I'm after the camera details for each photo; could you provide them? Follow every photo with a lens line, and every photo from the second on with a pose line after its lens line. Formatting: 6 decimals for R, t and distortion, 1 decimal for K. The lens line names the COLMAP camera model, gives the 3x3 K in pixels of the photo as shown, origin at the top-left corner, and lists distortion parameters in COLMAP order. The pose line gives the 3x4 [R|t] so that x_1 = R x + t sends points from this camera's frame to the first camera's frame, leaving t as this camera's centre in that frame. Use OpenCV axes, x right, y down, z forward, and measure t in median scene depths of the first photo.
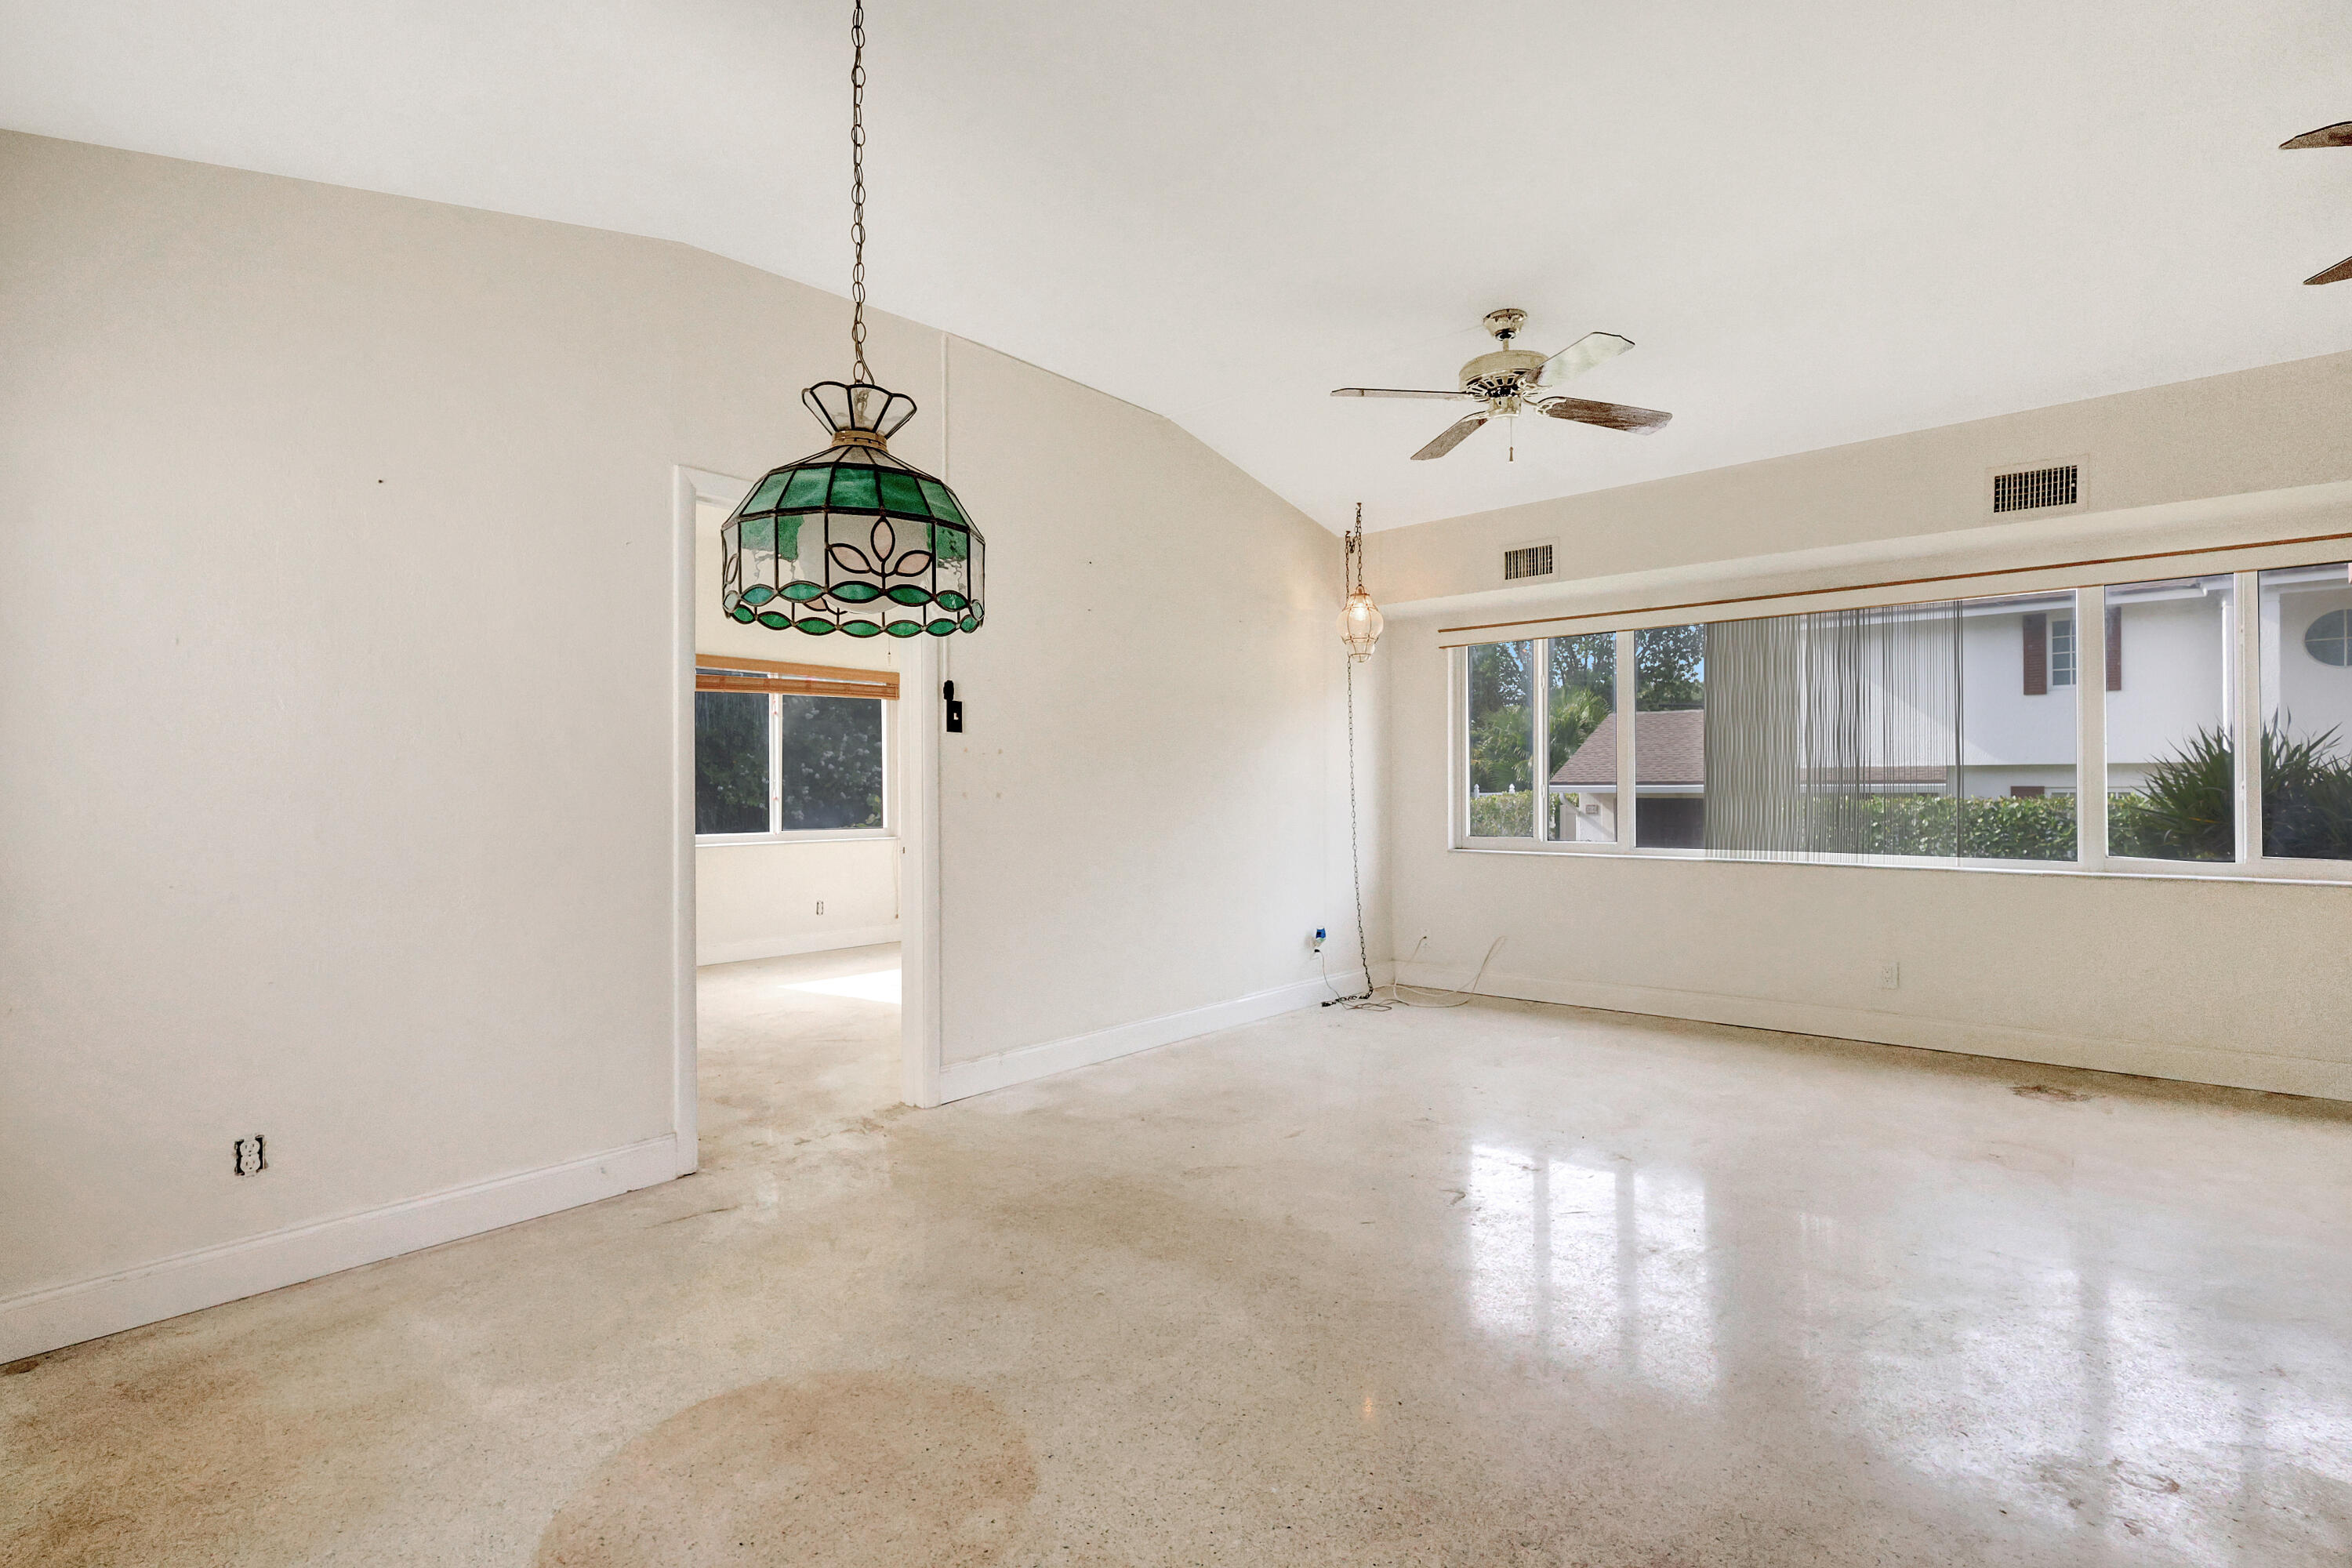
lens RADIAL K [[1073.1, 0, 1176.0], [0, 1073.1, 784.0], [0, 0, 1]] dist [-0.000666, 0.000017]
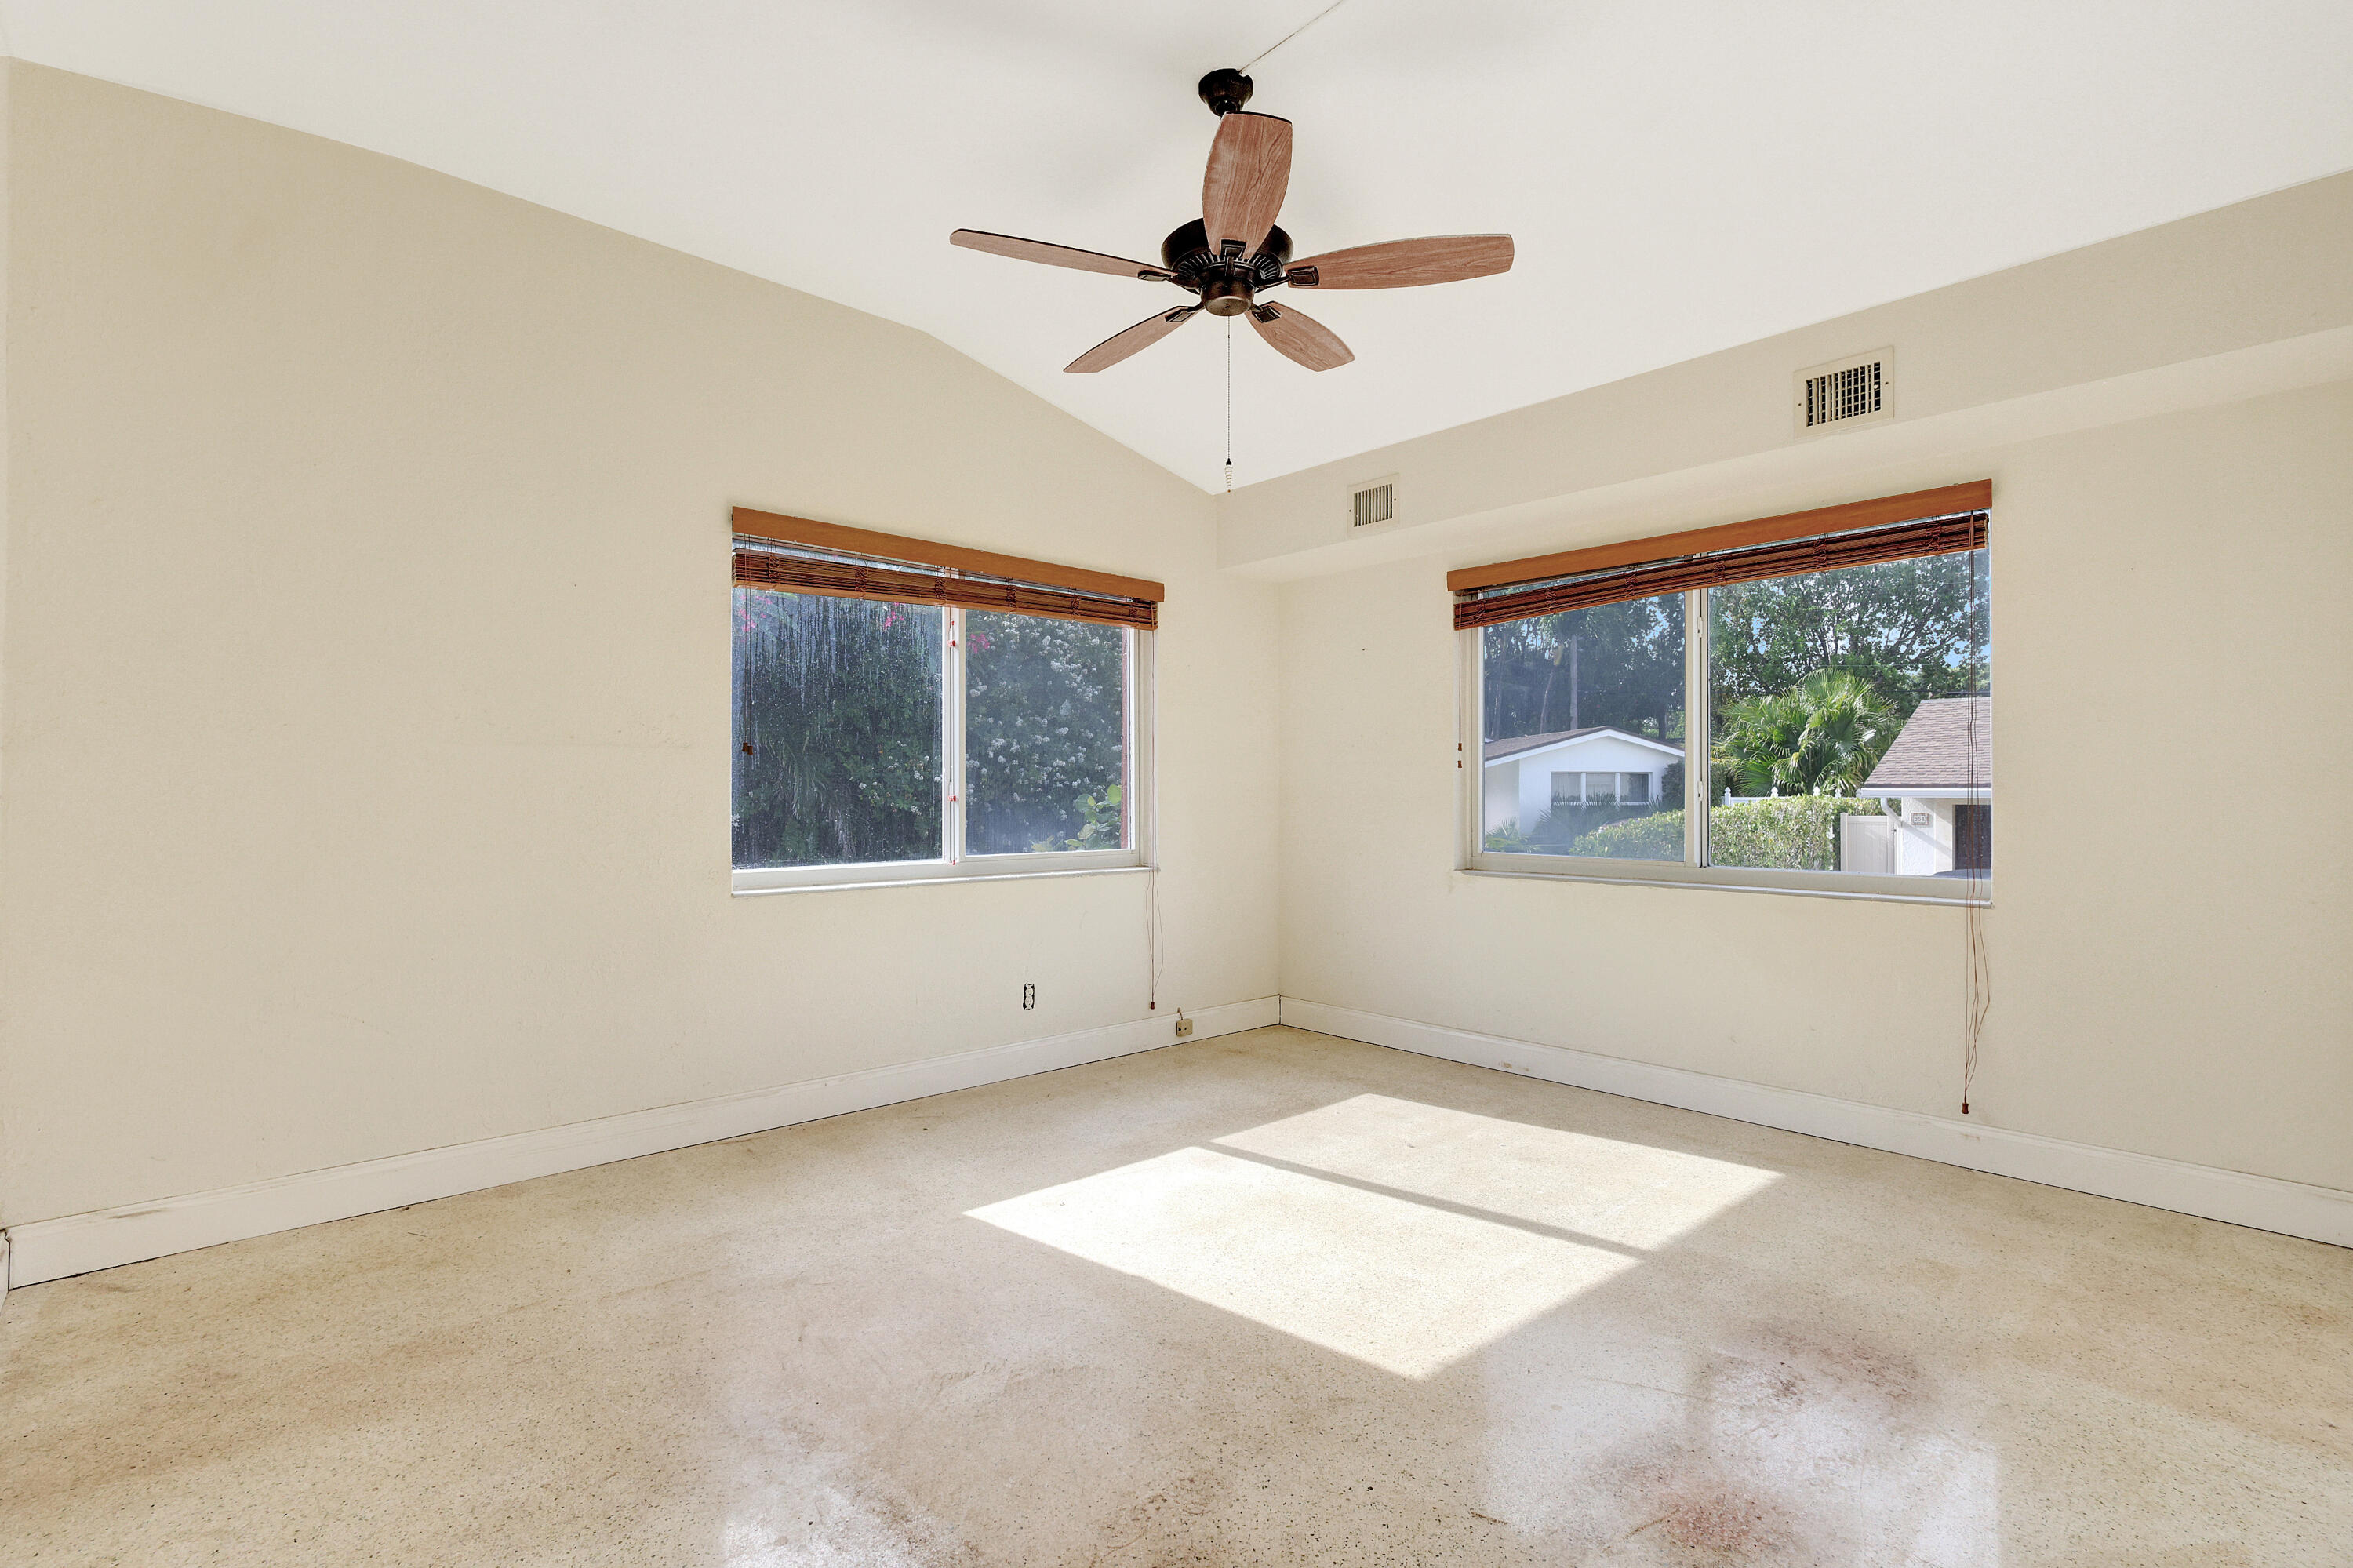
lens RADIAL K [[1103.1, 0, 1176.5], [0, 1103.1, 784.0], [0, 0, 1]] dist [0.004169, 0.000428]
pose [[0.991723, 0.001899, -0.128385, -0.117290], [-0.002389, 0.999990, -0.003660, 0.005091], [0.128376, 0.003937, 0.991718, 0.285259]]
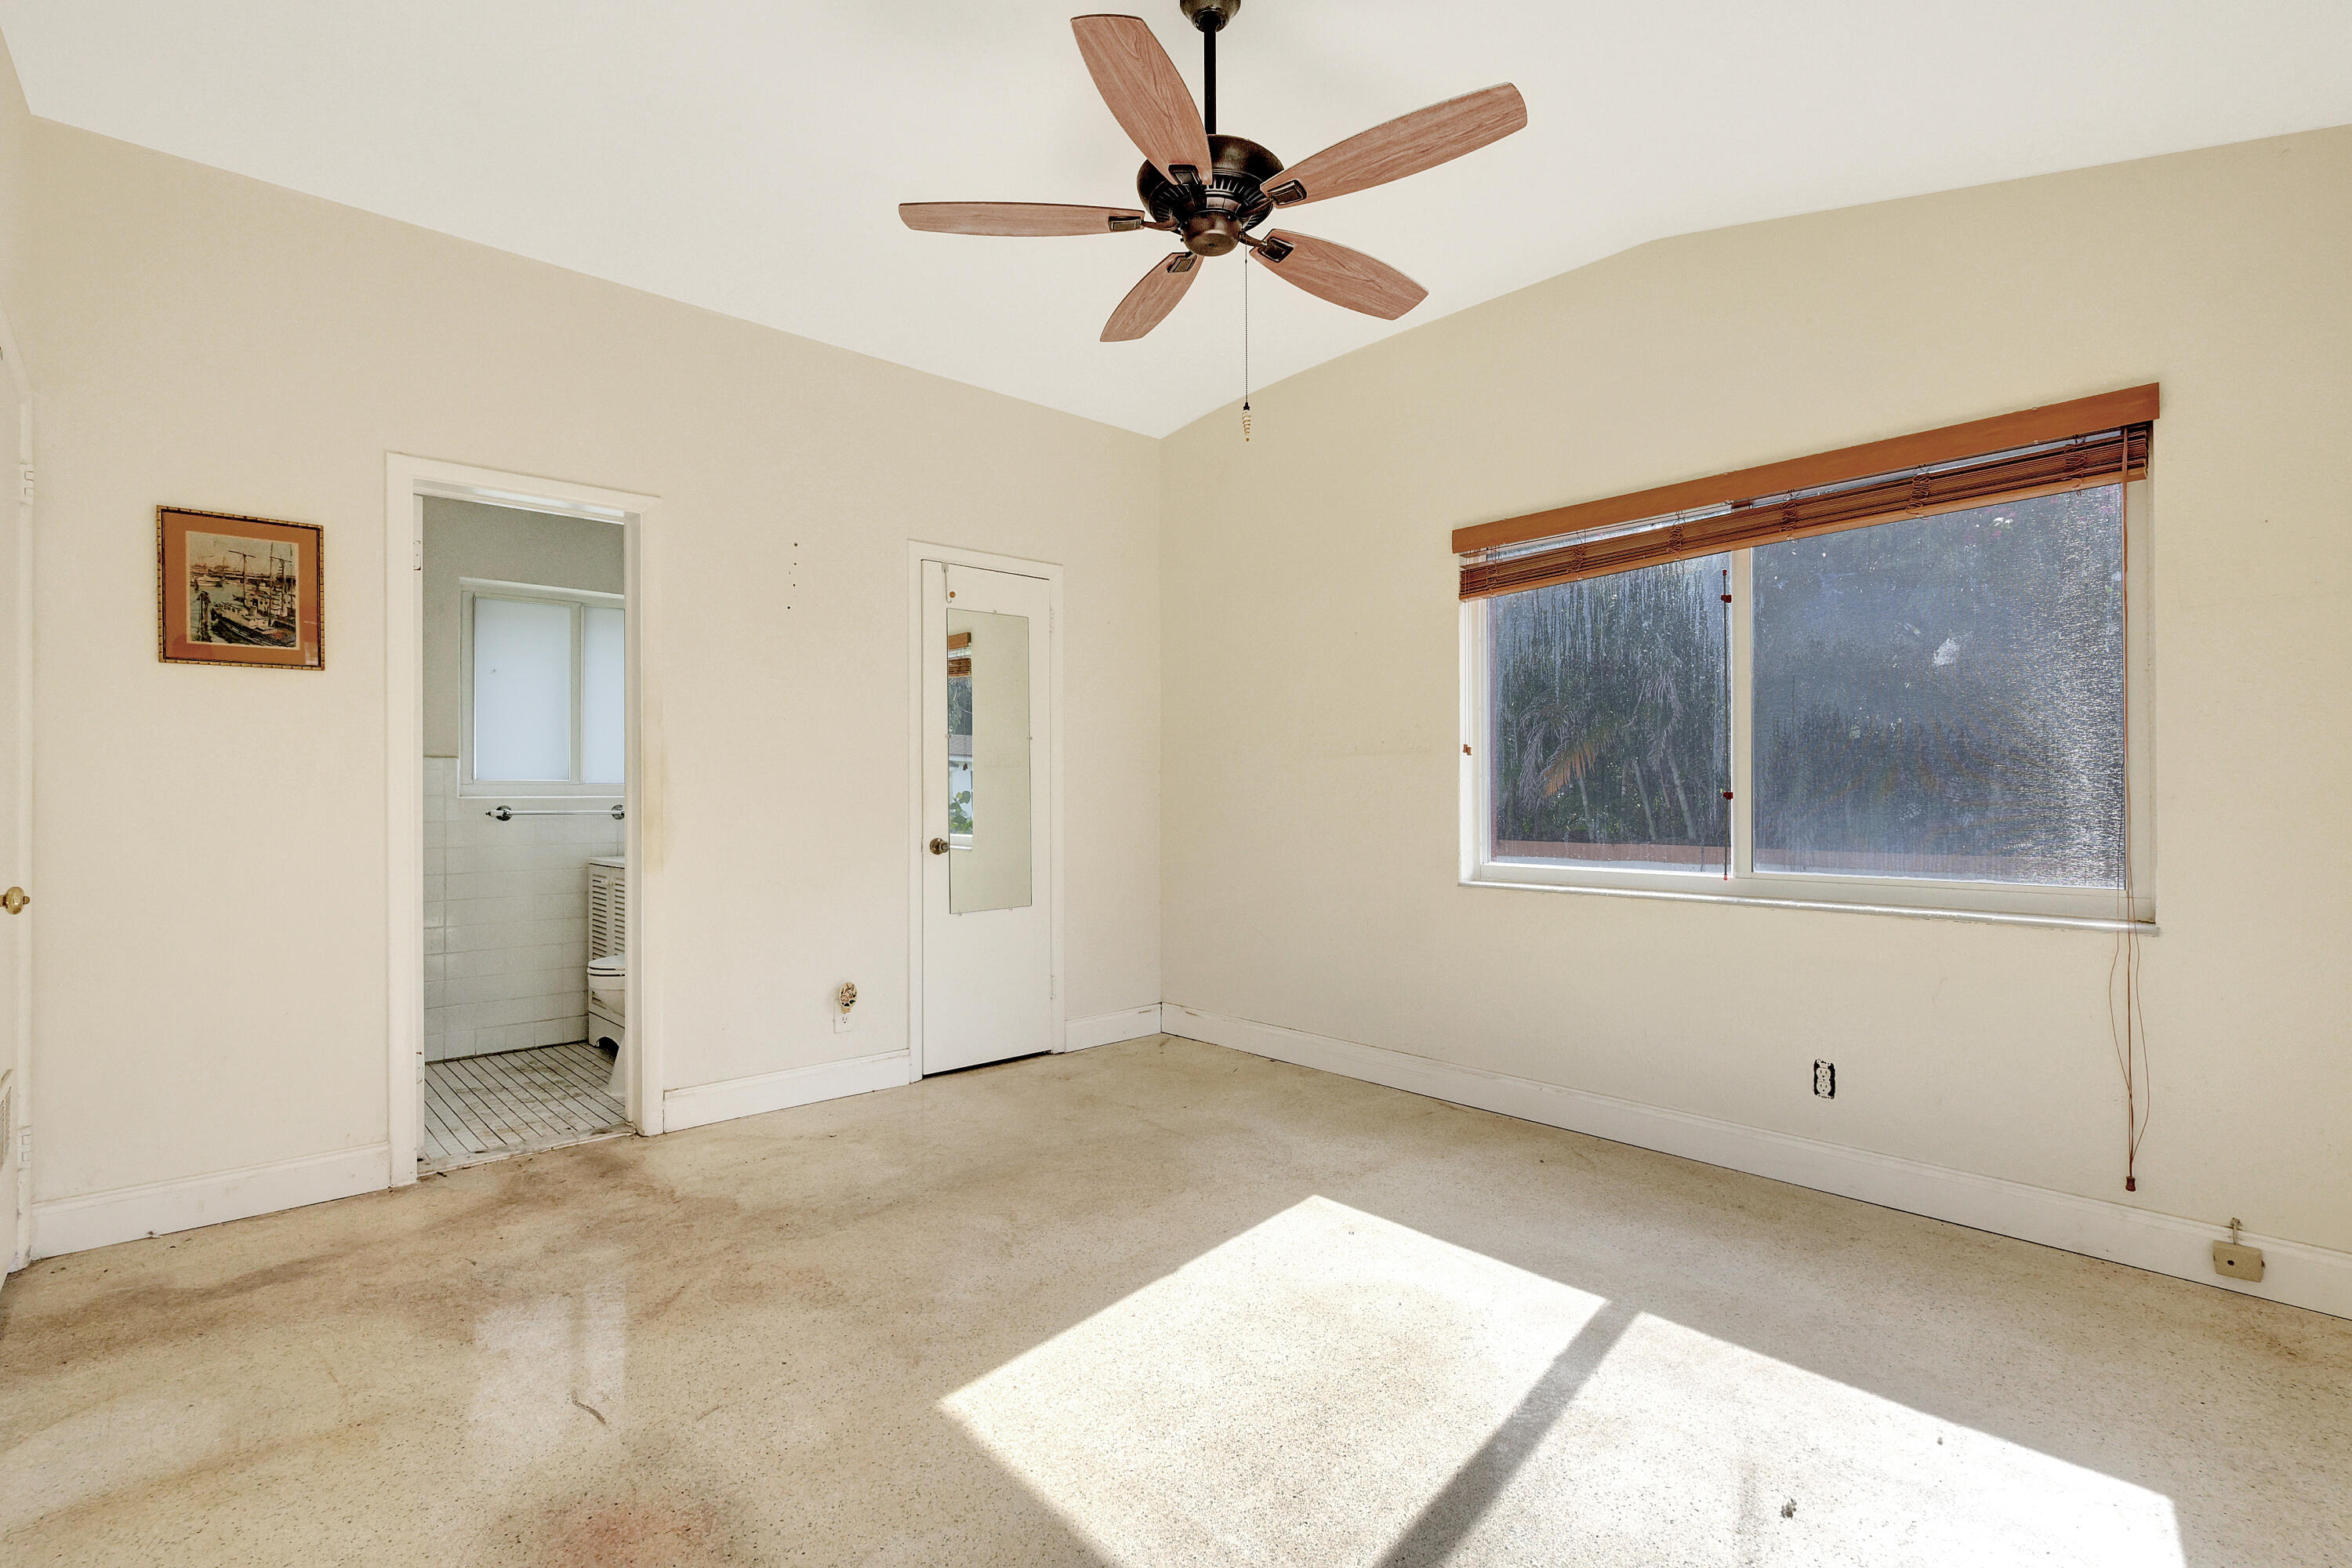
lens RADIAL K [[1102.6, 0, 1176.0], [0, 1102.6, 784.0], [0, 0, 1]] dist [0.004169, 0.000428]
pose [[-0.141816, -0.006167, -0.989874, 0.060123], [0.009112, 0.999930, -0.007535, 0.006500], [0.989851, -0.010088, -0.141749, 0.526920]]
